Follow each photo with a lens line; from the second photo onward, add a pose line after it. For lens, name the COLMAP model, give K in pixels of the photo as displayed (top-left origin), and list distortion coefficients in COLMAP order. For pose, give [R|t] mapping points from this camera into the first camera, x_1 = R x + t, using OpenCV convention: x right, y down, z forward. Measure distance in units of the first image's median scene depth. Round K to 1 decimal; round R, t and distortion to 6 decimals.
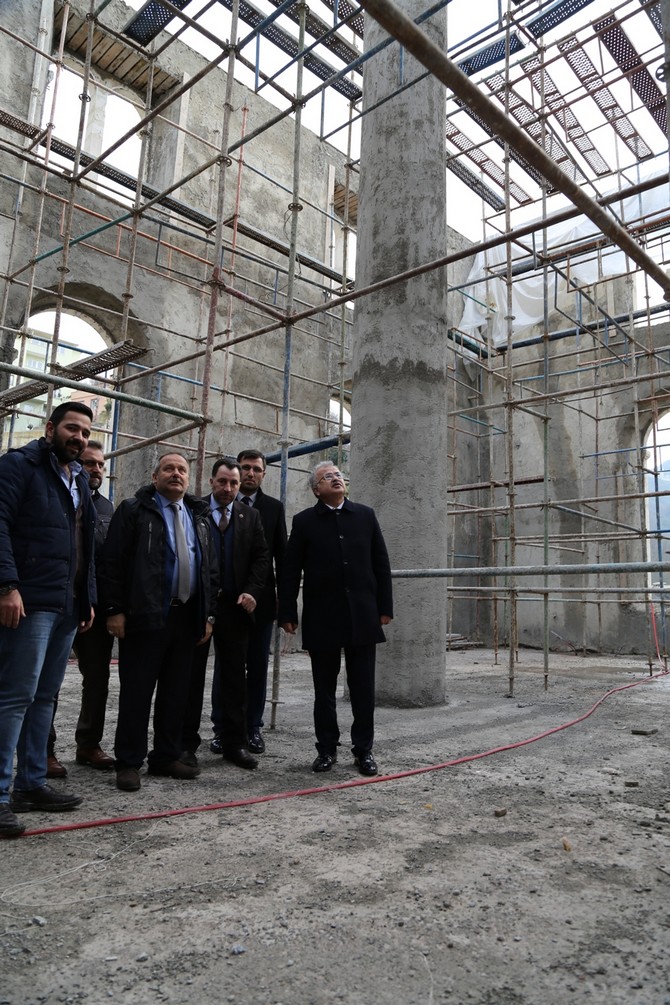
lens RADIAL K [[700.0, 0, 330.4], [0, 700.0, 500.1], [0, 0, 1]] dist [-0.122806, 0.065452]
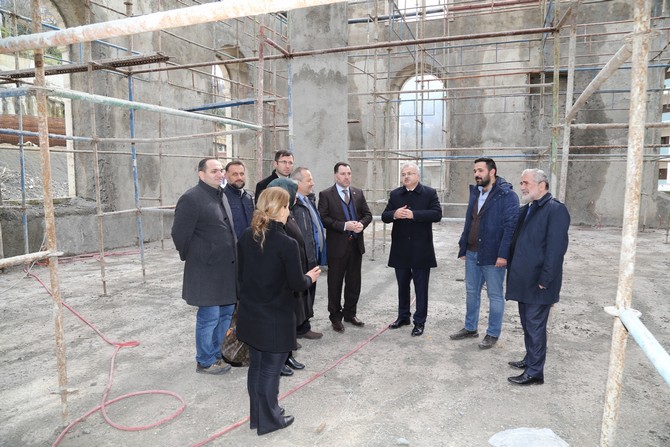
lens RADIAL K [[466.7, 0, 338.6], [0, 466.7, 228.0], [0, 0, 1]] dist [-0.122806, 0.065452]
pose [[0.919409, -0.073872, 0.386303, -0.315426], [-0.031486, 0.965225, 0.259516, -0.124563], [-0.392040, -0.250764, 0.885111, -0.053923]]
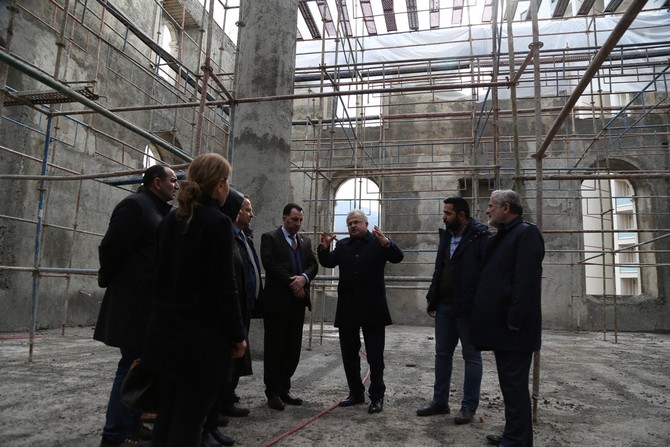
lens RADIAL K [[466.7, 0, 338.6], [0, 466.7, 228.0], [0, 0, 1]] dist [-0.122806, 0.065452]
pose [[0.847936, 0.072791, 0.525078, -0.294087], [-0.083864, 0.996474, -0.002710, -0.006512], [-0.523423, -0.041738, 0.851050, 0.038610]]
